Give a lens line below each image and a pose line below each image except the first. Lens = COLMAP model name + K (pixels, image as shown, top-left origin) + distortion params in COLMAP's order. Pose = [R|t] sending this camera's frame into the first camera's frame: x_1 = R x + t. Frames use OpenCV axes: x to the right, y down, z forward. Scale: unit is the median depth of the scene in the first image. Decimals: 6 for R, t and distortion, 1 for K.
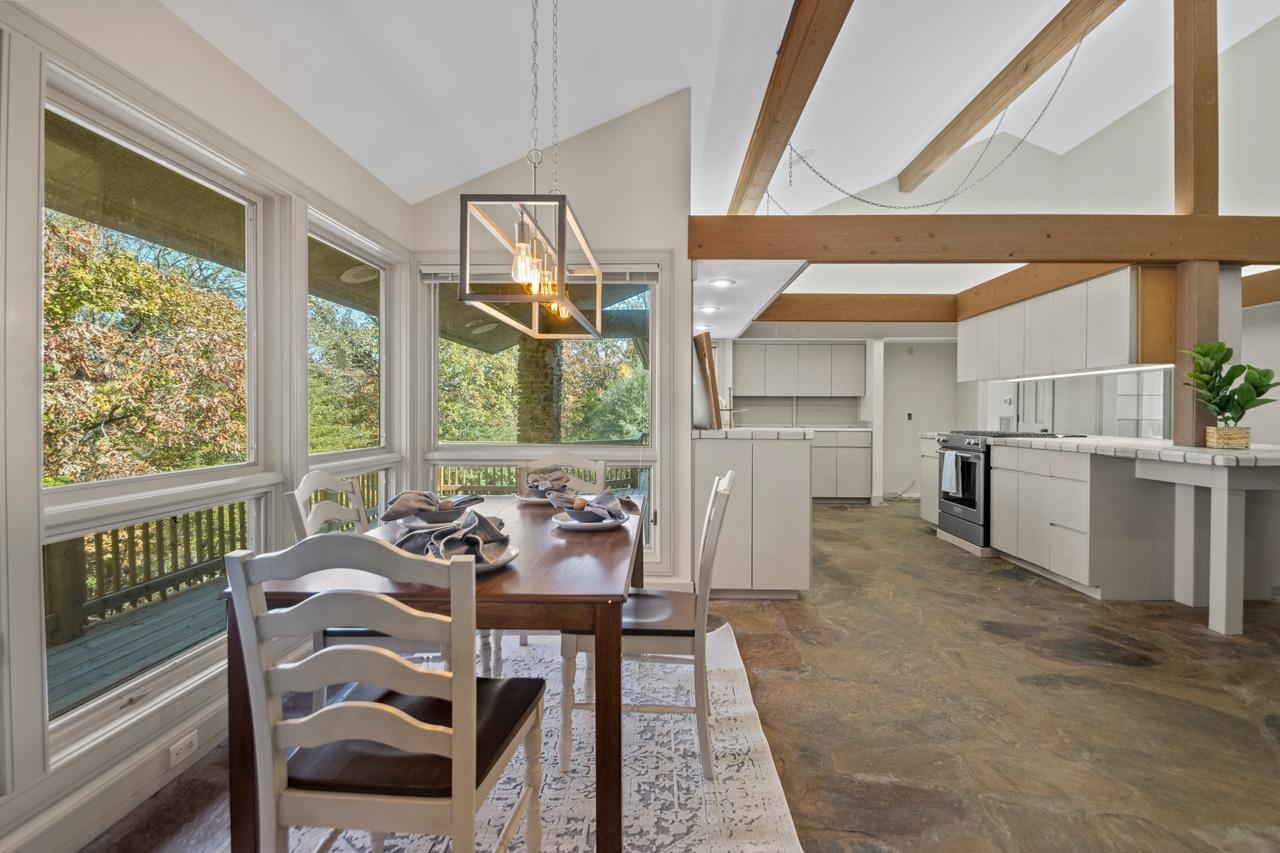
lens RADIAL K [[597.3, 0, 648.3], [0, 597.3, 417.0], [0, 0, 1]] dist [0.001769, -0.000690]
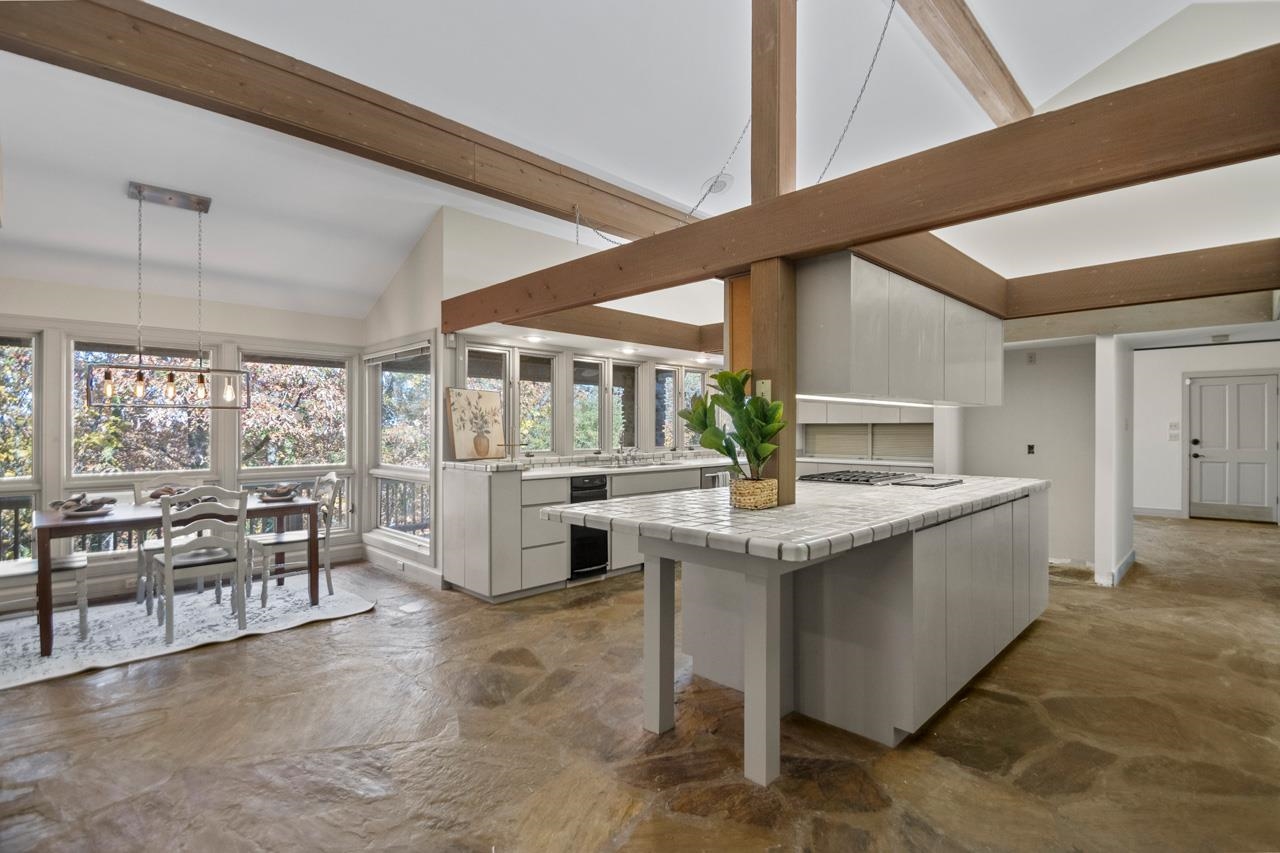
lens RADIAL K [[597.3, 0, 650.2], [0, 597.3, 433.0], [0, 0, 1]] dist [0.001769, -0.000690]
pose [[0.730224, -0.001580, -0.683206, 1.324385], [-0.001709, 0.999990, -0.004139, -0.036877], [0.683206, 0.004190, 0.730214, 0.338597]]
